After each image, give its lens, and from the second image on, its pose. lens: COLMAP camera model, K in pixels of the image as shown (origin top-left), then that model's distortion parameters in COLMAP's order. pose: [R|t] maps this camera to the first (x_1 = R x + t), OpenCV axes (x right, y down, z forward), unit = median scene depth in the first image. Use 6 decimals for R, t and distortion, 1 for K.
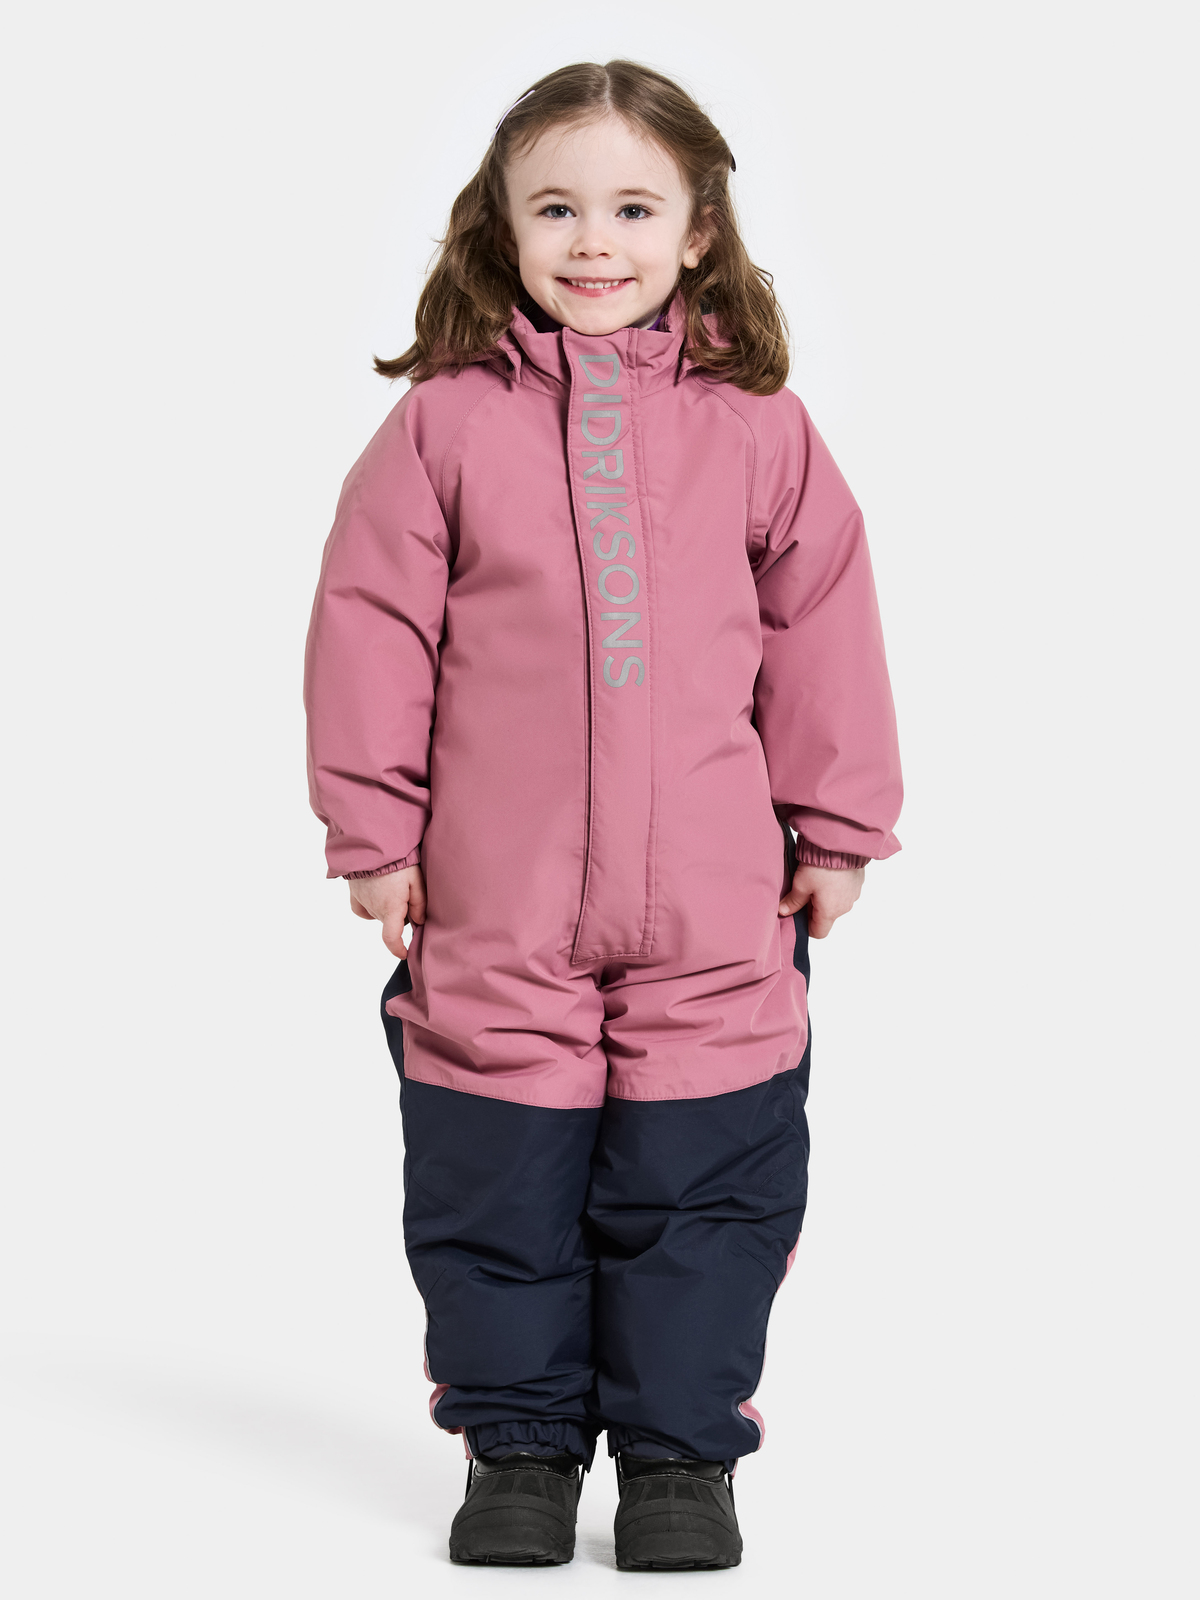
lens RADIAL K [[6809.5, 0, 600.0], [0, 6809.5, 800.0], [0, 0, 1]] dist [-4.088528, 376.613625]
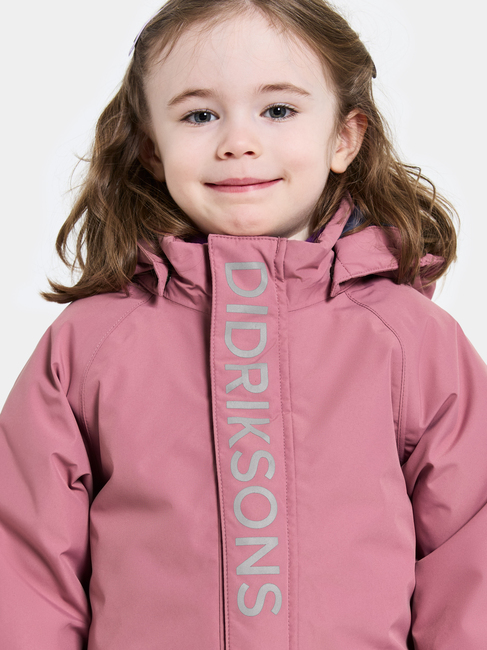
lens RADIAL K [[2636.1, 0, 243.5], [0, 2636.1, 325.0], [0, 0, 1]] dist [-1.049630, -4.076299]
pose [[0.998666, 0.002358, -0.051578, 0.019186], [-0.006958, 0.995991, -0.089185, -0.024151], [0.051161, 0.089425, 0.994679, 0.631403]]
